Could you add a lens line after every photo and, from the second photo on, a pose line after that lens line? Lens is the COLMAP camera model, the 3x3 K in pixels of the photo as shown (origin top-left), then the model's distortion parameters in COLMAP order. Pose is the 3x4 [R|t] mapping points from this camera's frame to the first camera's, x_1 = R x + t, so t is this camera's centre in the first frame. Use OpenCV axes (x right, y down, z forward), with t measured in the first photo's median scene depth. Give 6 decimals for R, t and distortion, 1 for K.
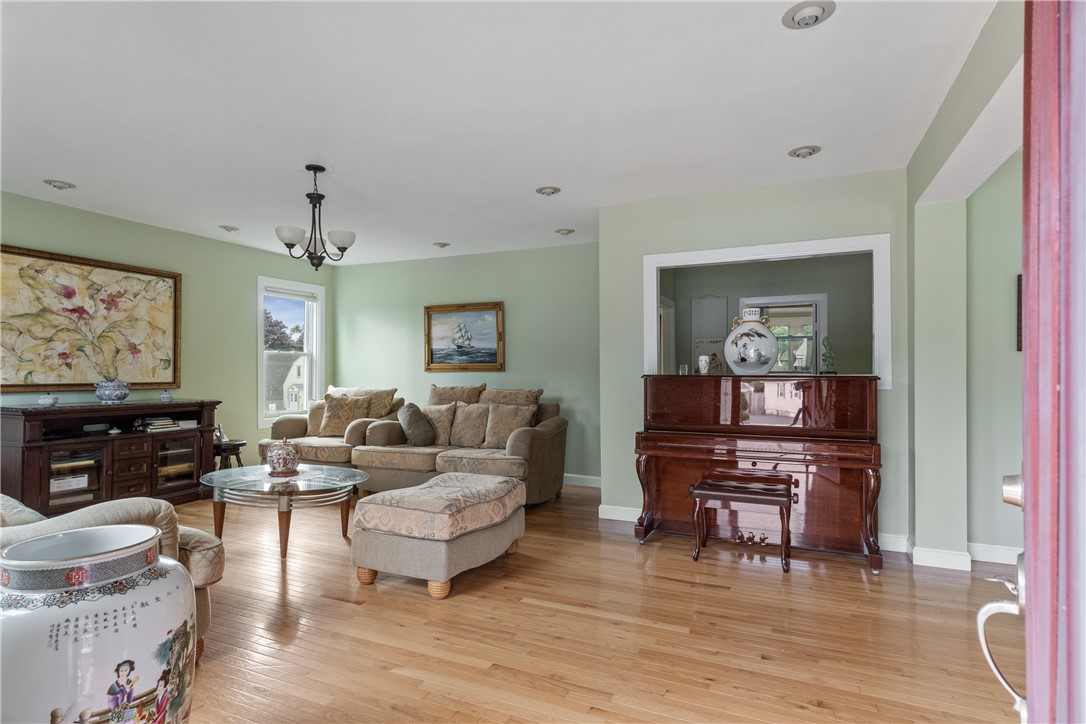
lens RADIAL K [[573.0, 0, 543.0], [0, 573.0, 362.0], [0, 0, 1]] dist [0.002256, 0.000105]
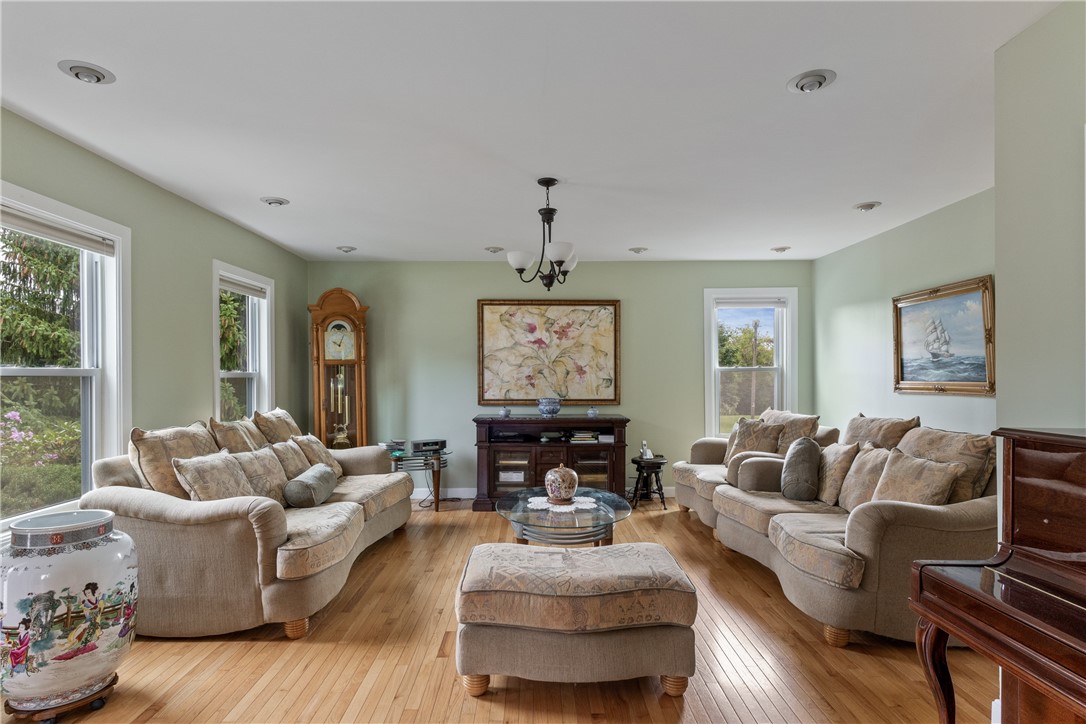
lens RADIAL K [[585.7, 0, 543.1], [0, 585.7, 378.2], [0, 0, 1]] dist [0.005709, 0.001219]
pose [[0.417232, 0.000703, -0.908800, 0.362005], [0.017951, 0.999798, 0.009015, -0.020002], [0.908623, -0.020075, 0.417135, 0.451780]]
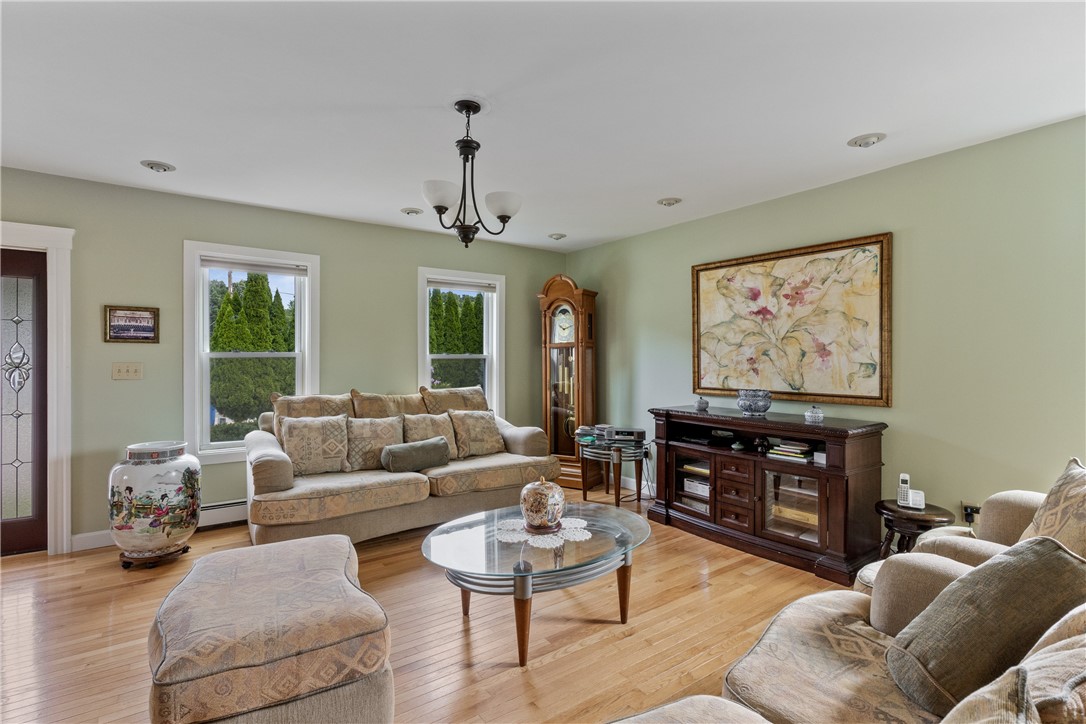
lens RADIAL K [[519.2, 0, 538.6], [0, 519.2, 361.2], [0, 0, 1]] dist [-0.001447, -0.000046]
pose [[-0.514099, 0.000690, -0.857731, 0.092195], [0.011852, 0.999910, -0.006299, -0.008582], [0.857649, -0.013404, -0.514061, 1.083533]]
